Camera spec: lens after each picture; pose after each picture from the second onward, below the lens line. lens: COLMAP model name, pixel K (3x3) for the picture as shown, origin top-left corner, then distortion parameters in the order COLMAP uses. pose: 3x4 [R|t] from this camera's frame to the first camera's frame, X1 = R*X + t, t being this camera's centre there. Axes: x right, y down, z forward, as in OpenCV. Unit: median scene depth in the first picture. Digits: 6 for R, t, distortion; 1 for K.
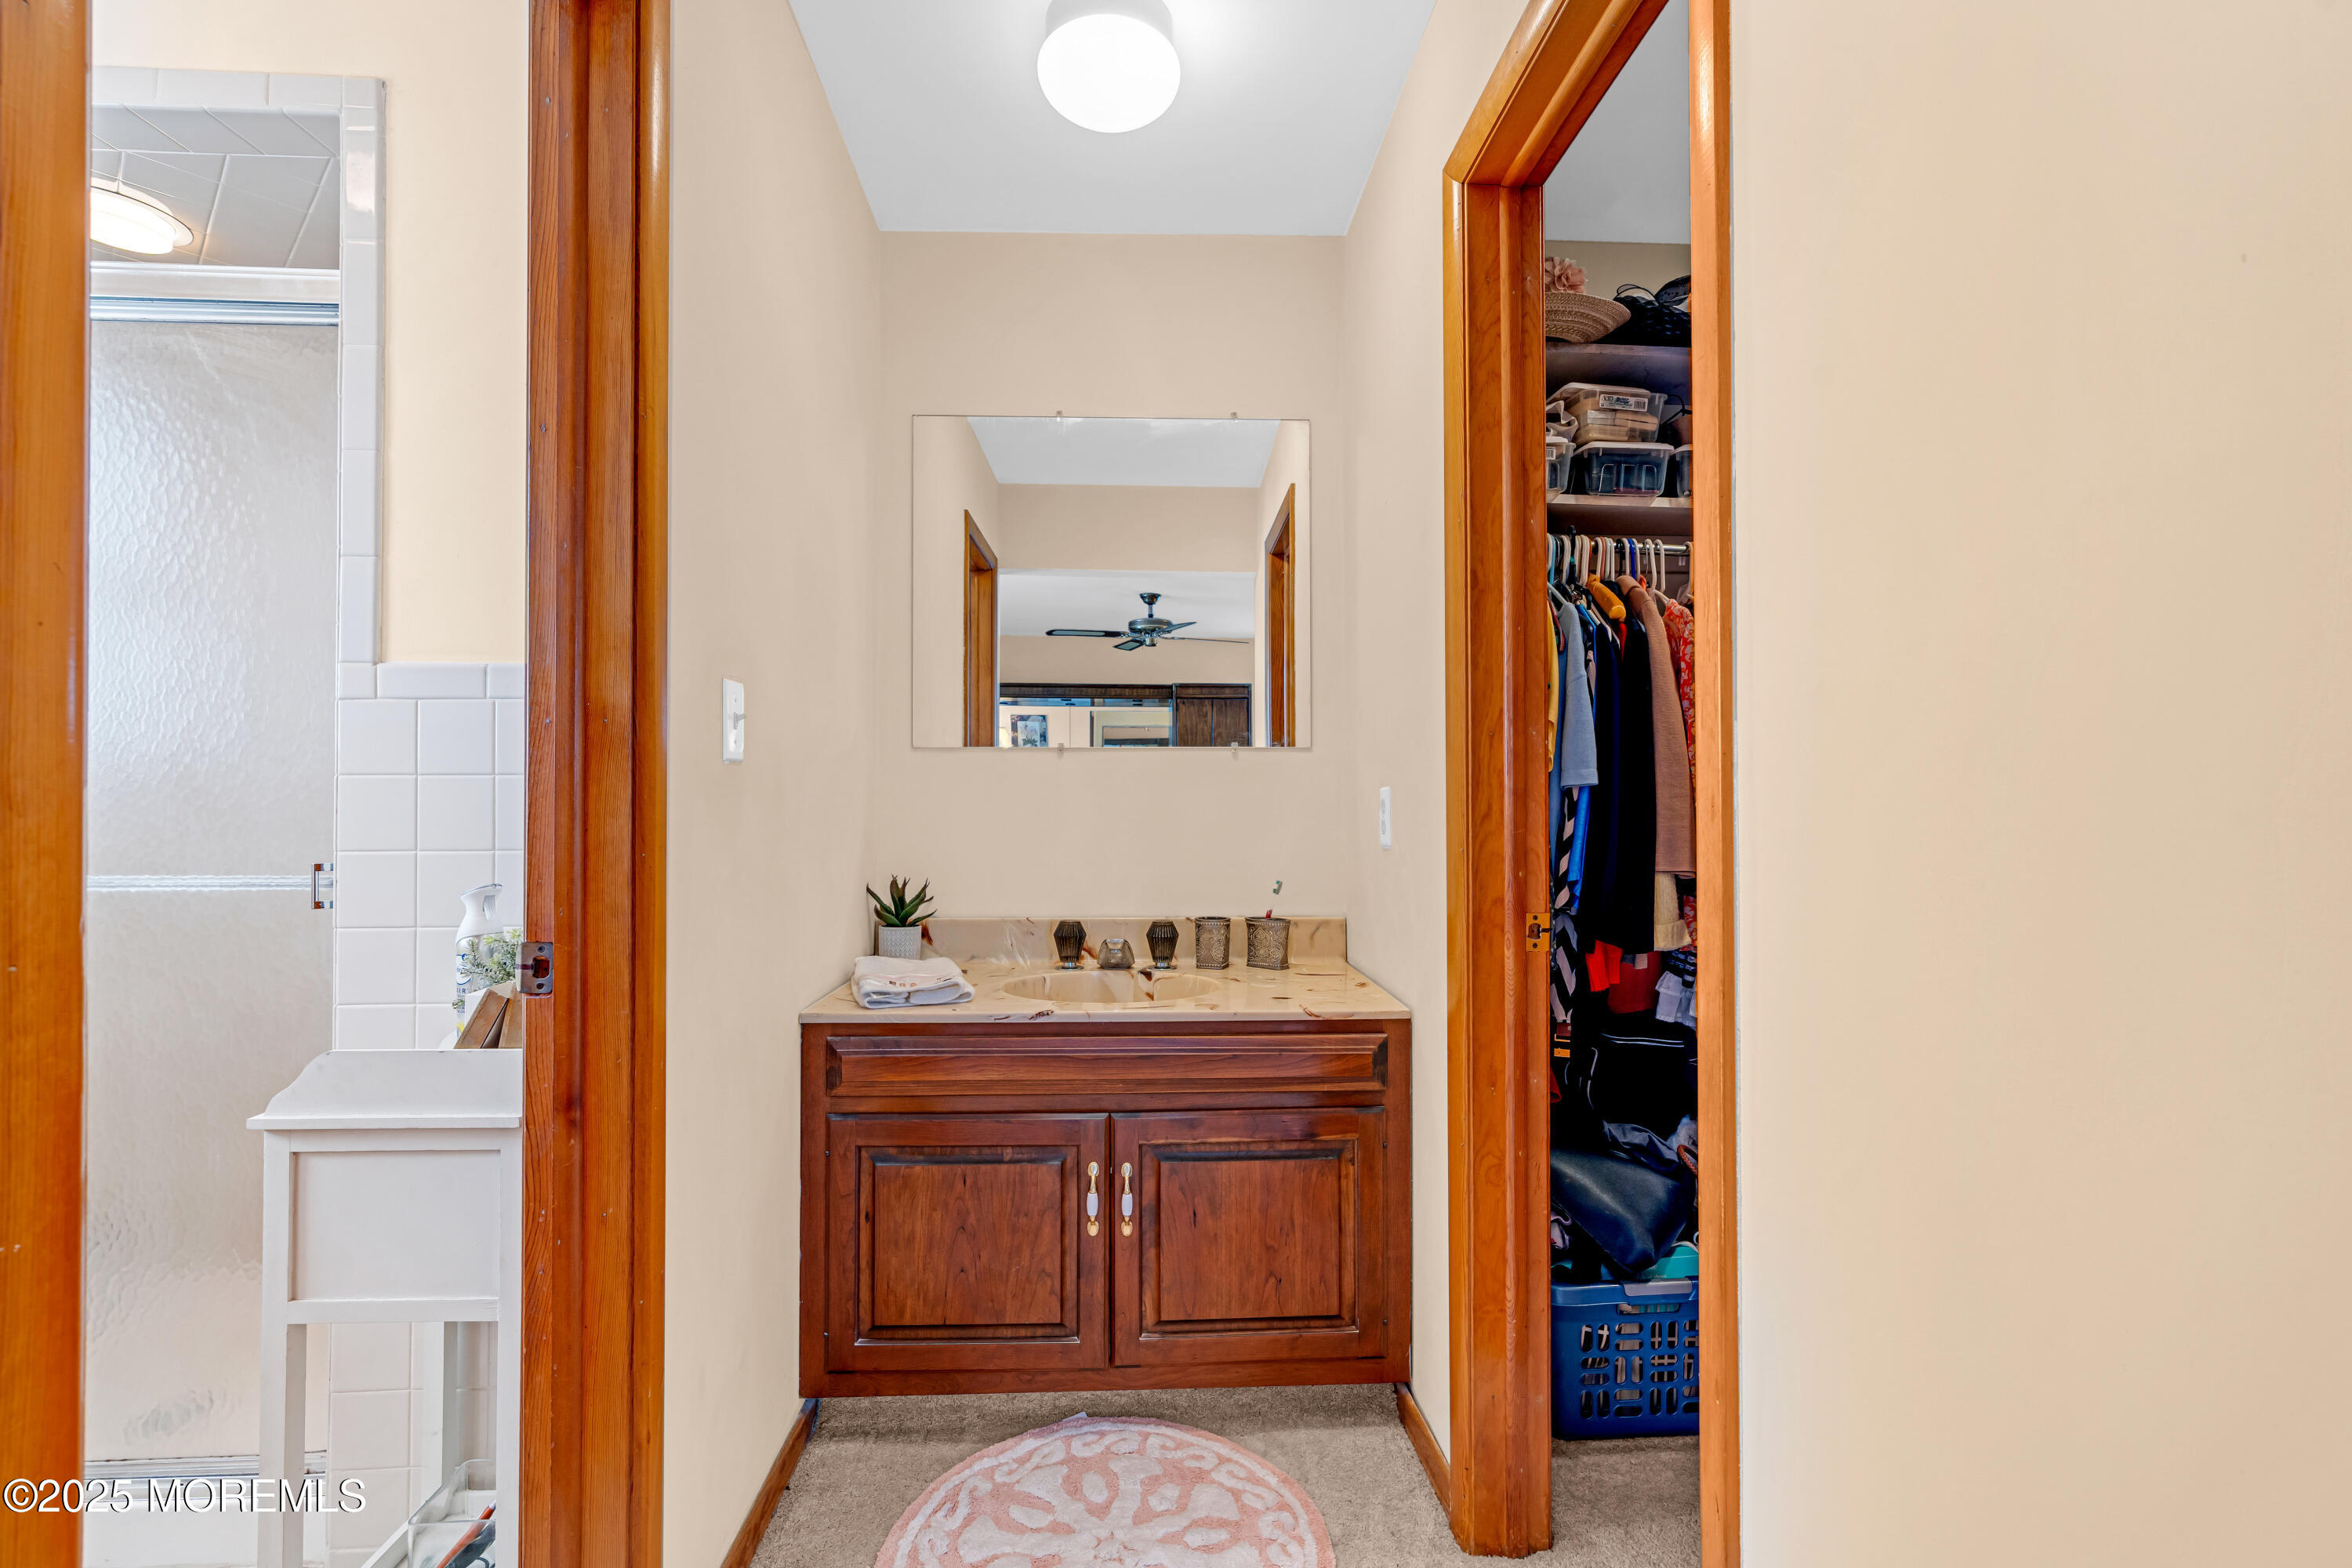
lens RADIAL K [[1048.2, 0, 1206.5], [0, 1048.2, 785.5], [0, 0, 1]] dist [-0.015375, 0.006905]
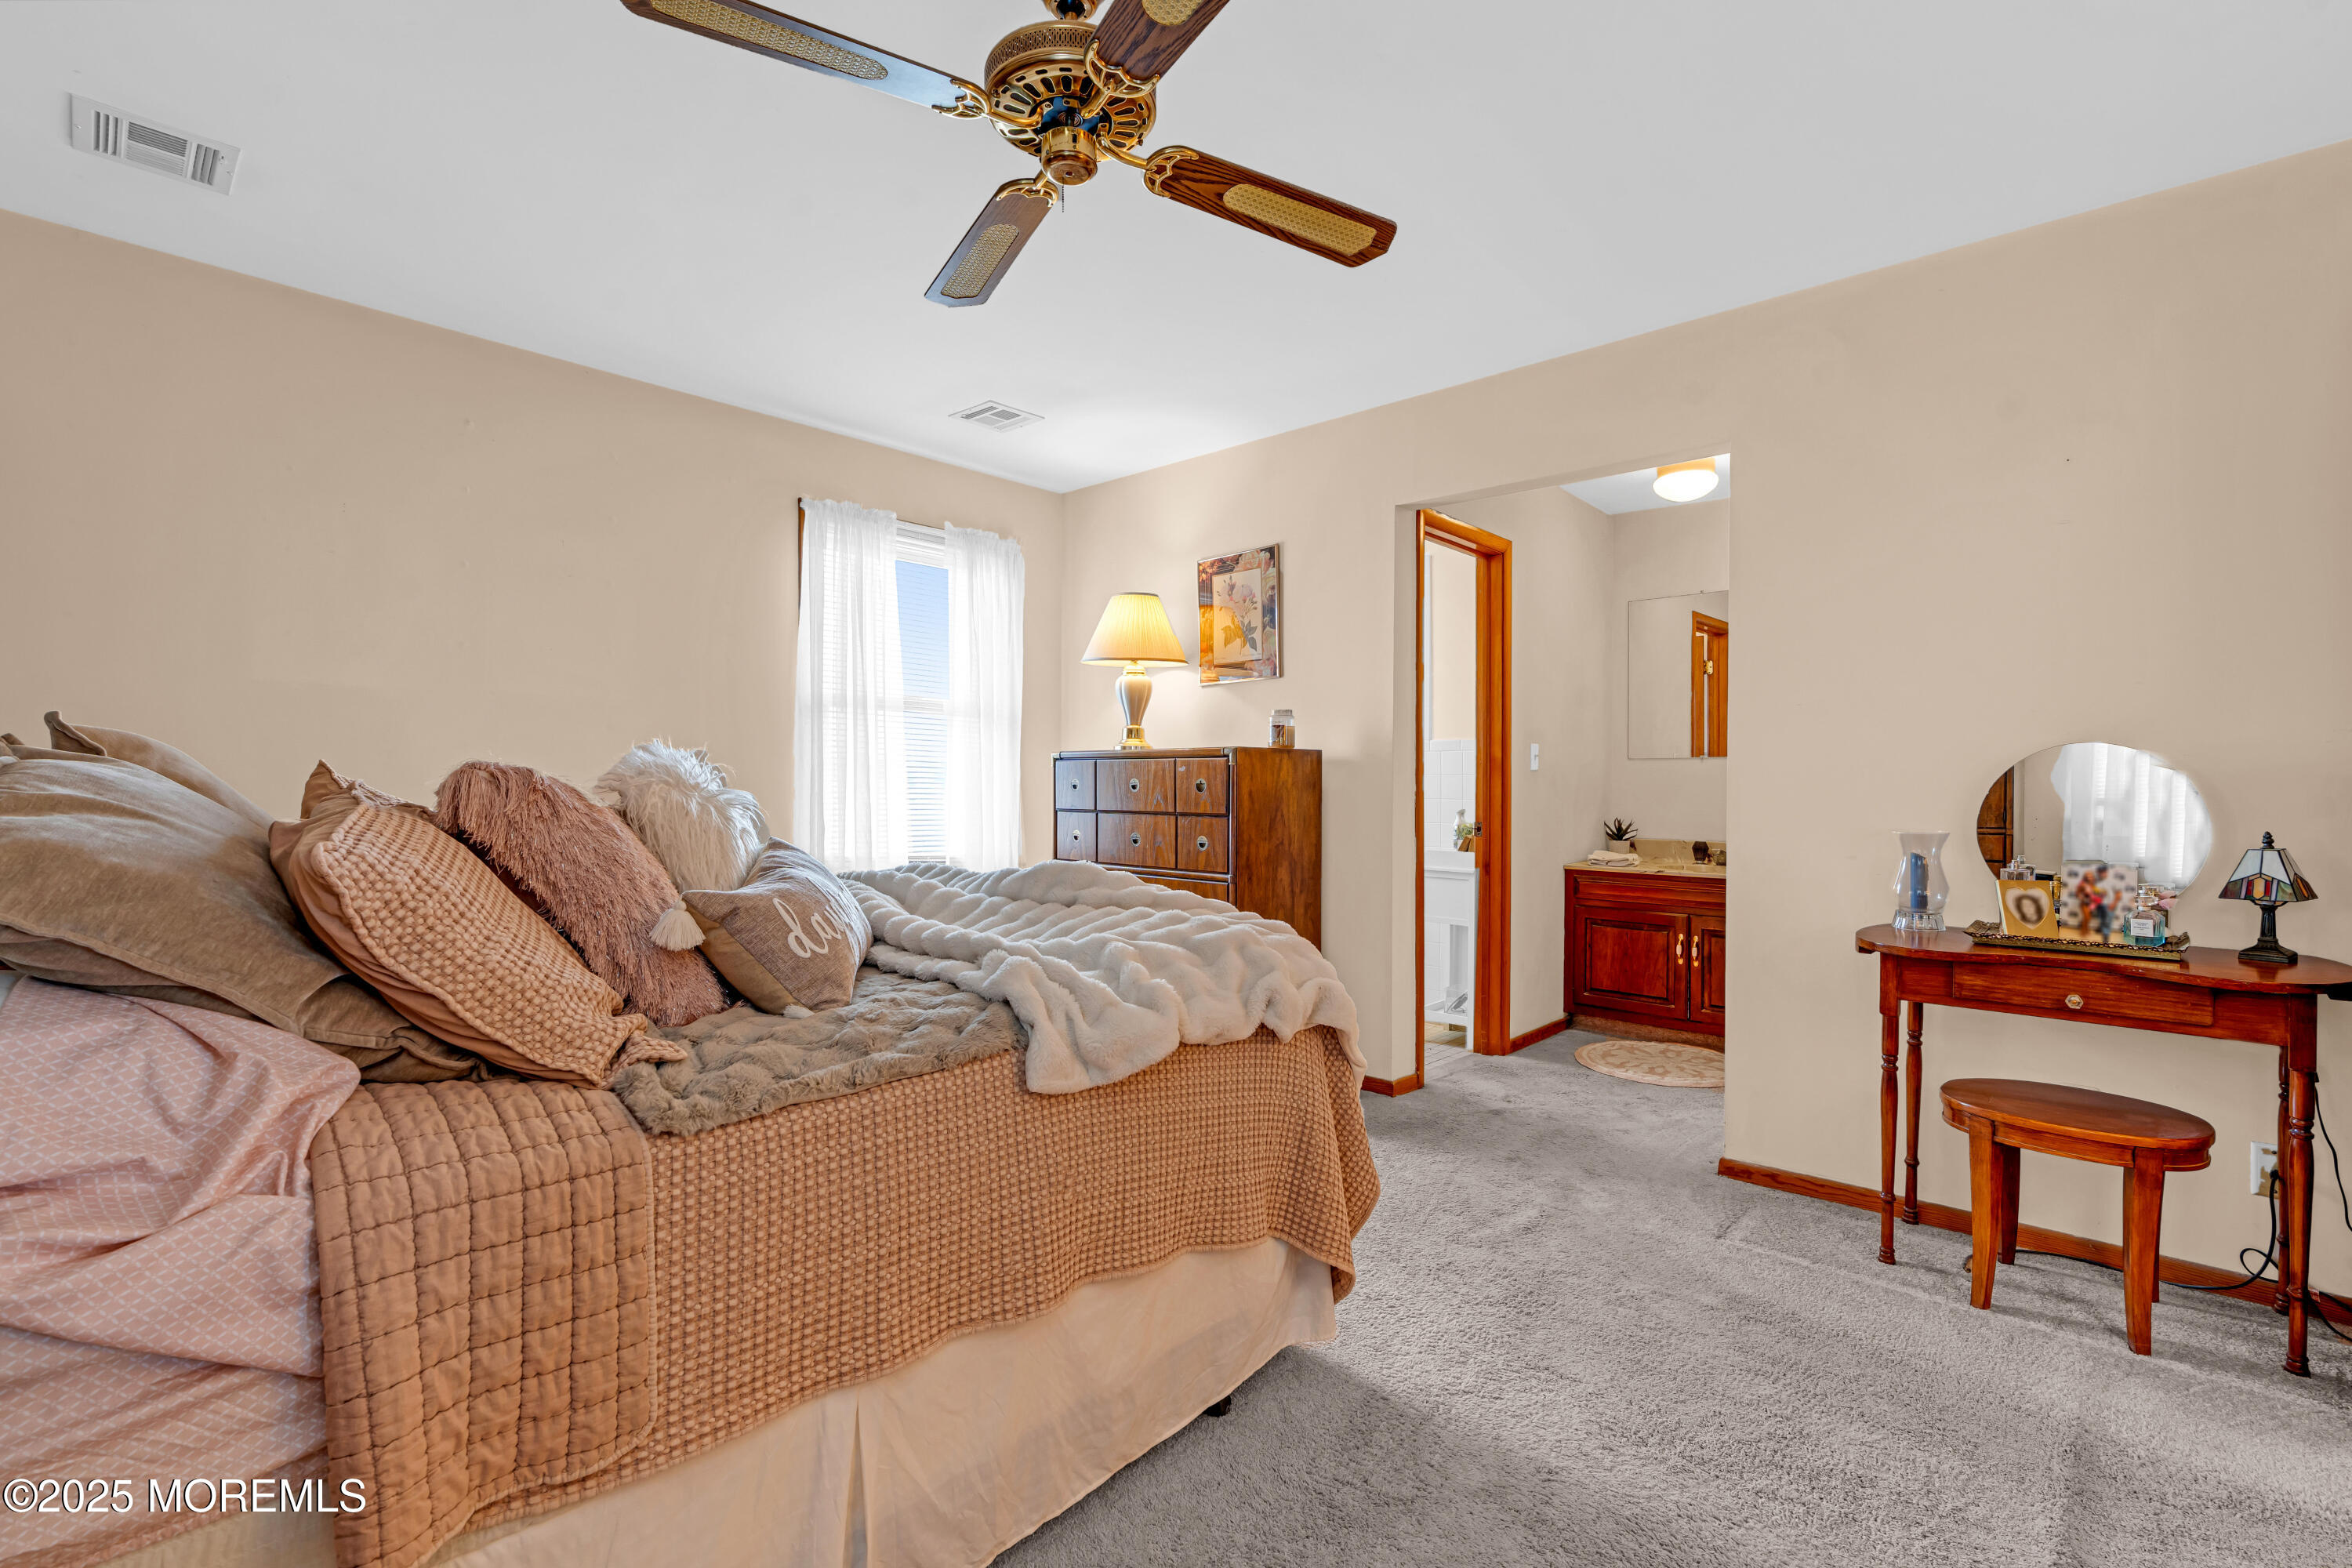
lens RADIAL K [[1048.2, 0, 1206.5], [0, 1048.2, 785.5], [0, 0, 1]] dist [-0.015375, 0.006905]
pose [[0.701737, -0.001388, -0.712435, 0.834283], [0.011451, 0.999891, 0.009331, -0.011440], [0.712344, -0.014706, 0.701676, -1.441722]]
